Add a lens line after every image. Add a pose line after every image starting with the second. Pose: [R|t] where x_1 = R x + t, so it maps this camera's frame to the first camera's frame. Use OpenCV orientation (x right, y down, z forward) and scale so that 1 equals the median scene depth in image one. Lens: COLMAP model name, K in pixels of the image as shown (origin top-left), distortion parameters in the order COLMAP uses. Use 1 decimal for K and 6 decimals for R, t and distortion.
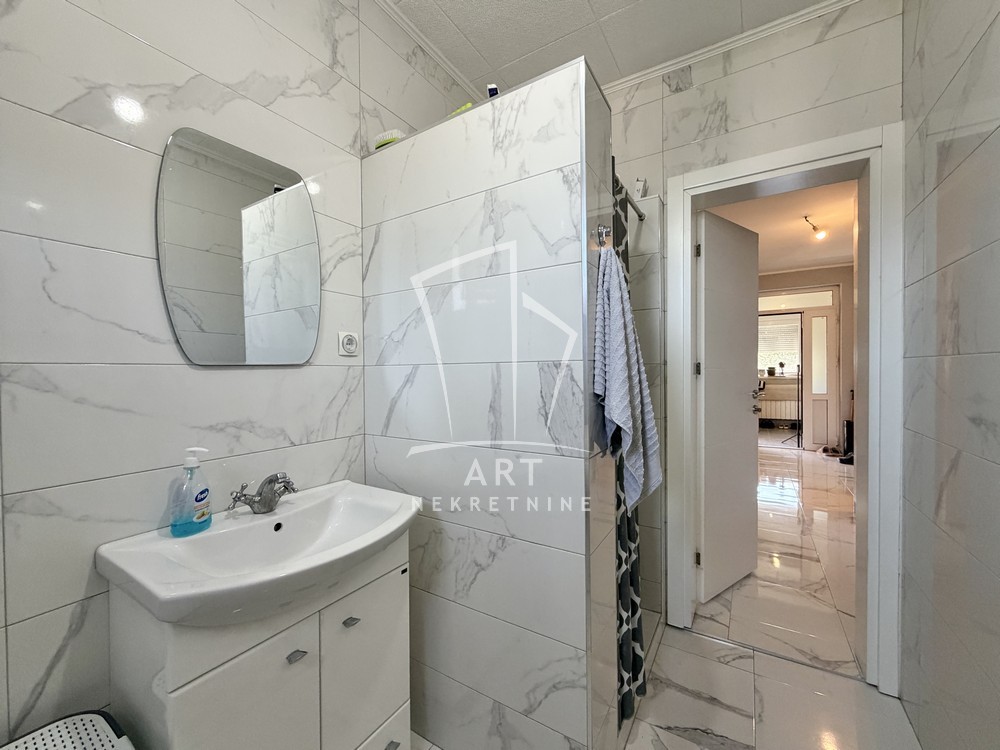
lens RADIAL K [[400.4, 0, 500.0], [0, 400.4, 374.6], [0, 0, 1]] dist [-0.001172, 0.000475]
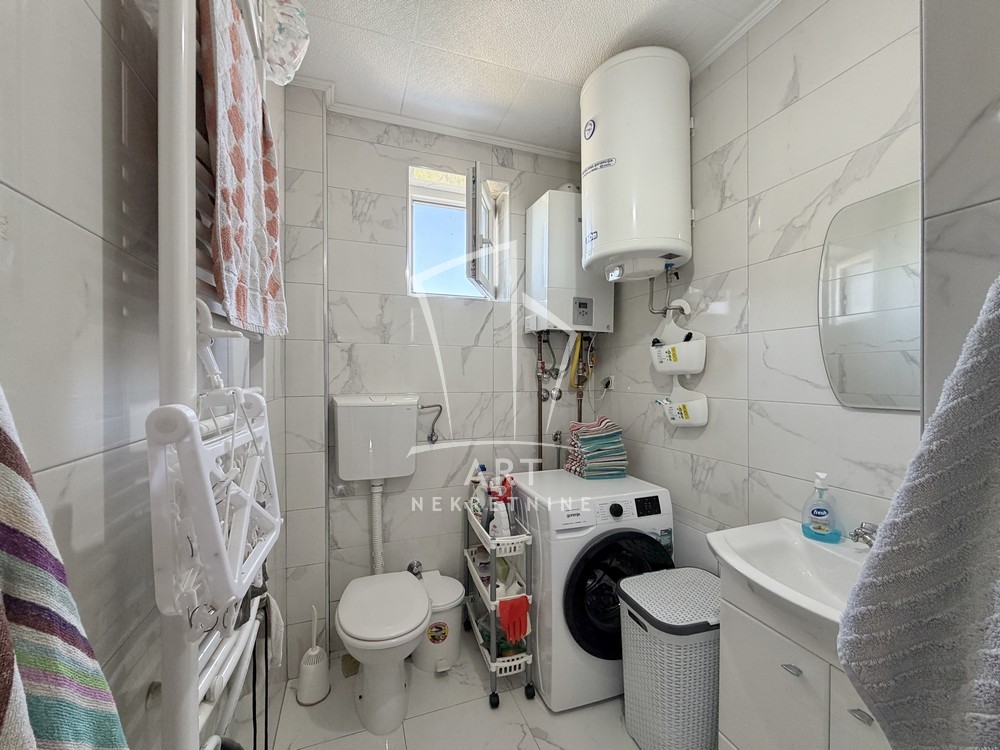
lens RADIAL K [[400.4, 0, 498.0], [0, 400.4, 375.8], [0, 0, 1]] dist [-0.001172, 0.000475]
pose [[-0.614181, 0.012701, -0.789063, 0.829224], [-0.001046, 0.999856, 0.016909, -0.139173], [0.789164, 0.011210, -0.614080, 0.952276]]
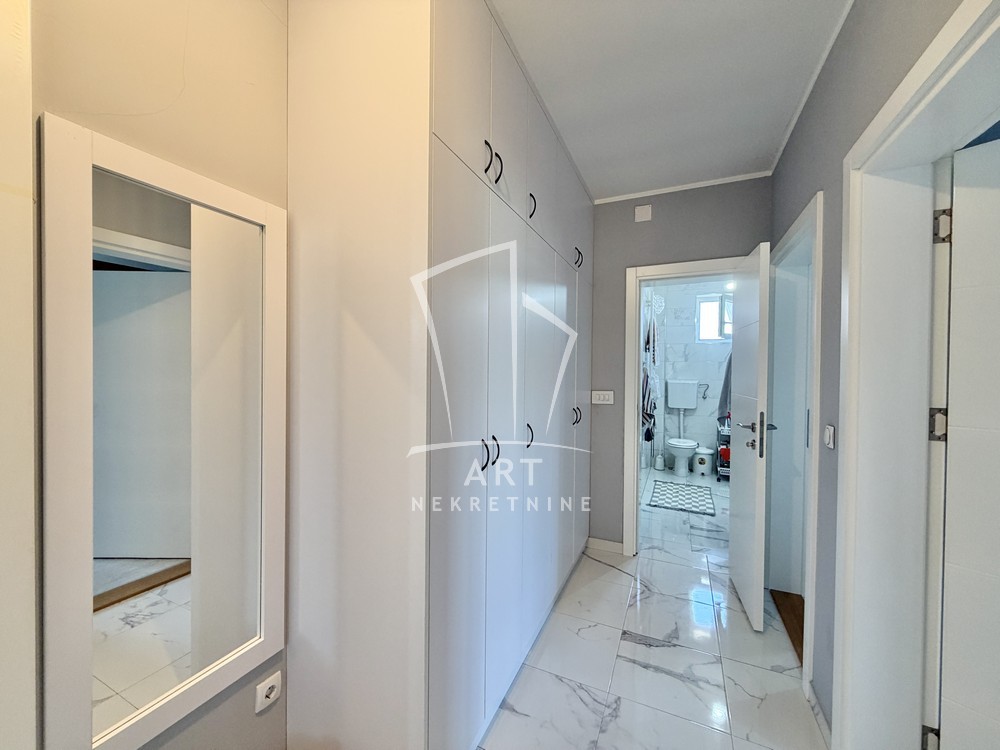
lens RADIAL K [[400.4, 0, 496.7], [0, 400.4, 373.6], [0, 0, 1]] dist [-0.001172, 0.000475]
pose [[-0.993139, -0.001588, -0.116932, 1.782760], [-0.004243, 0.999739, 0.022464, -0.173784], [0.116865, 0.022806, -0.992886, 2.615953]]
